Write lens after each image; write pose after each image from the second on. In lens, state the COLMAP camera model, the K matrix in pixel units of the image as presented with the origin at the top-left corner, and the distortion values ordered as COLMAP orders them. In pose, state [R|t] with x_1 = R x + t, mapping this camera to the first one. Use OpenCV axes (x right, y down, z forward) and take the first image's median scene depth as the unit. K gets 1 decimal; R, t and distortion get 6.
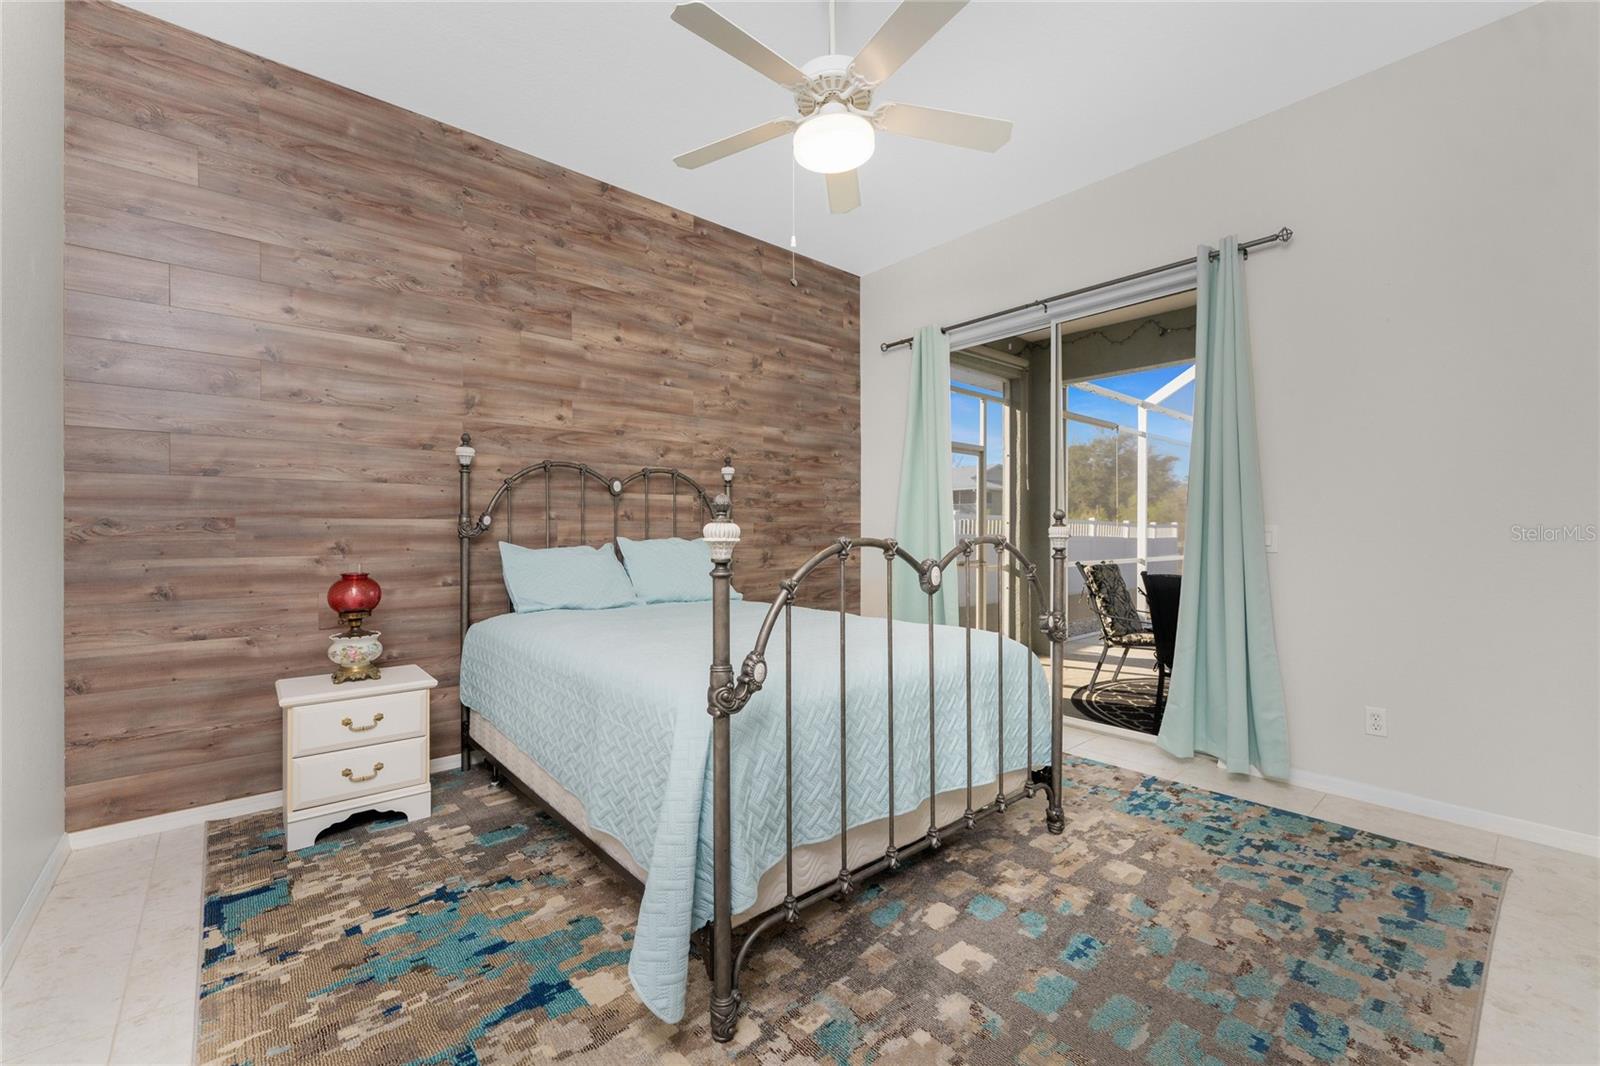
lens RADIAL K [[642.2, 0, 799.4], [0, 642.2, 533.8], [0, 0, 1]] dist [0.001339, -0.000660]
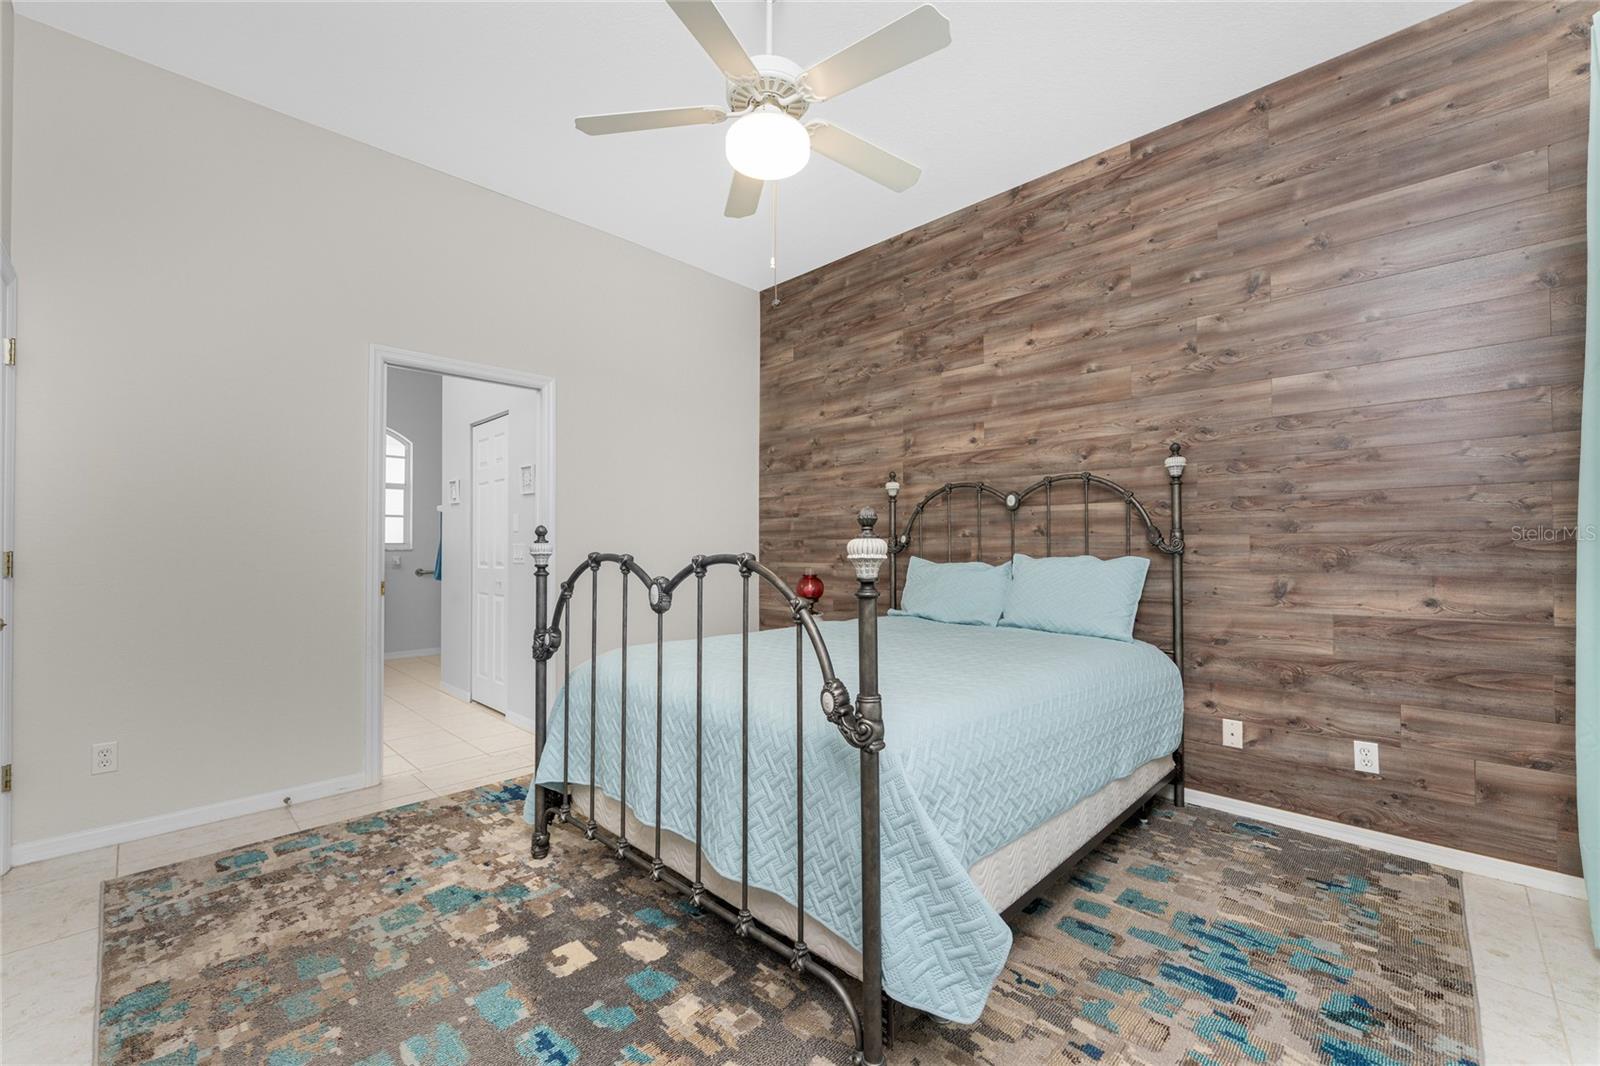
lens RADIAL K [[642.2, 0, 800.5], [0, 642.2, 538.2], [0, 0, 1]] dist [0.001339, -0.000660]
pose [[0.099097, -0.014308, -0.994975, 0.642562], [-0.003483, 0.999886, -0.014725, -0.003205], [0.995072, 0.004925, 0.099036, 0.605416]]
